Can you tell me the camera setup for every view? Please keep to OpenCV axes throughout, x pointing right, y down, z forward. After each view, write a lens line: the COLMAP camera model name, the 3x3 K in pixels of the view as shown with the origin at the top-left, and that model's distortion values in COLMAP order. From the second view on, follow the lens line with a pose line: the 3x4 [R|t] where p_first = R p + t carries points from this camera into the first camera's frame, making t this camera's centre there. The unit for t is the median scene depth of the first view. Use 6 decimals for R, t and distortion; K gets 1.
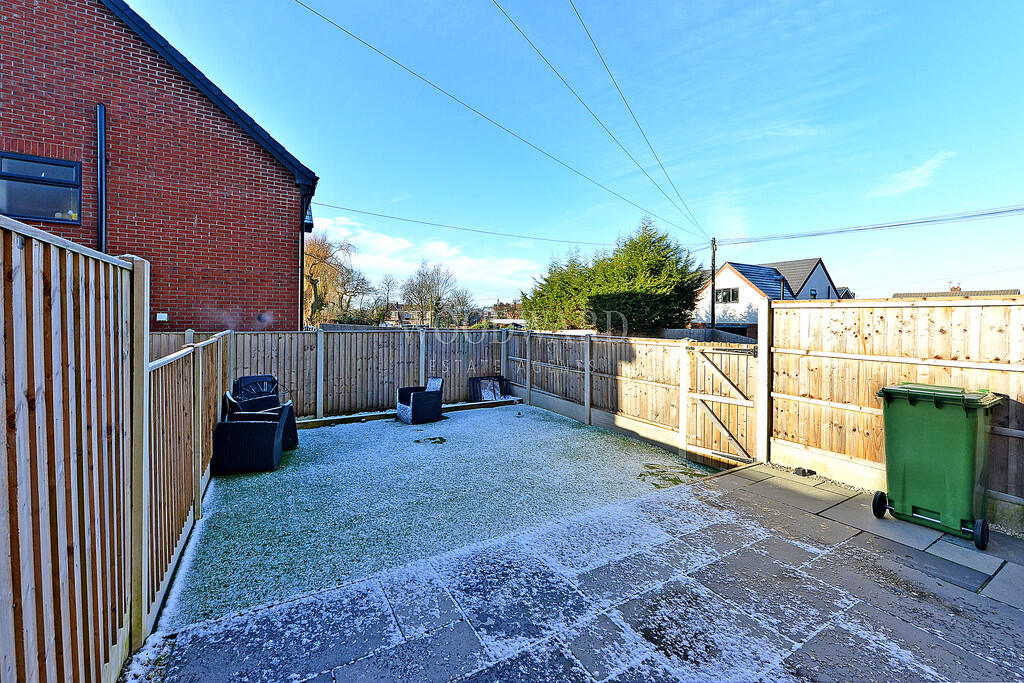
lens RADIAL K [[405.0, 0, 512.2], [0, 405.0, 332.1], [0, 0, 1]] dist [-0.004884, -0.001071]
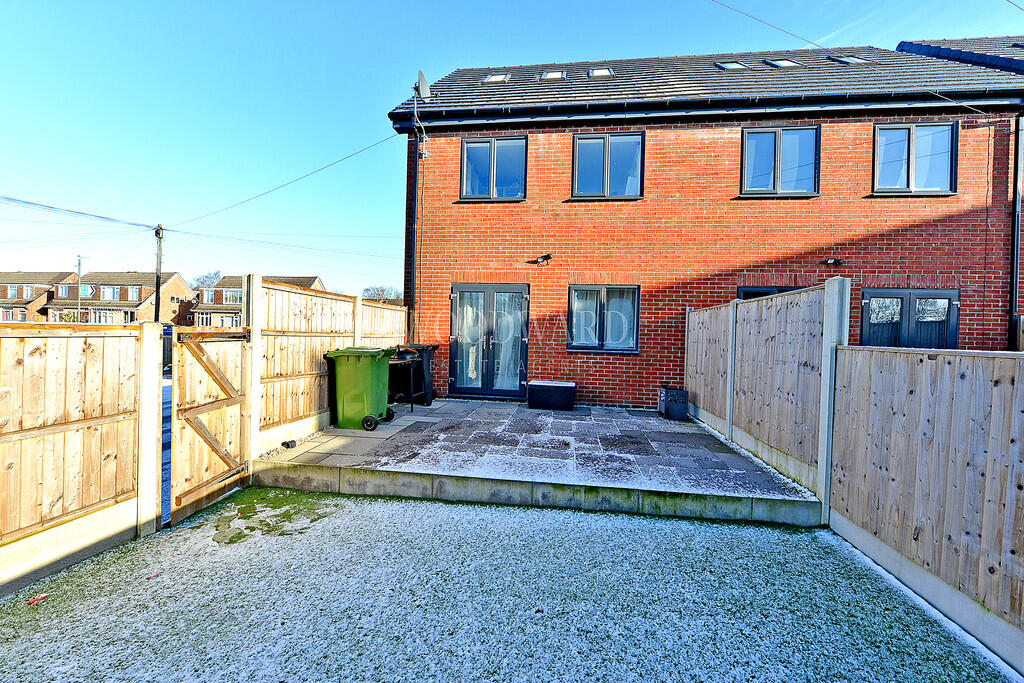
lens RADIAL K [[405.0, 0, 515.8], [0, 405.0, 336.2], [0, 0, 1]] dist [-0.004884, -0.001071]
pose [[-0.789850, -0.035982, 0.612243, -0.560499], [-0.015942, 0.999145, 0.038155, 0.000721], [-0.613092, 0.020376, -0.789748, 1.950803]]
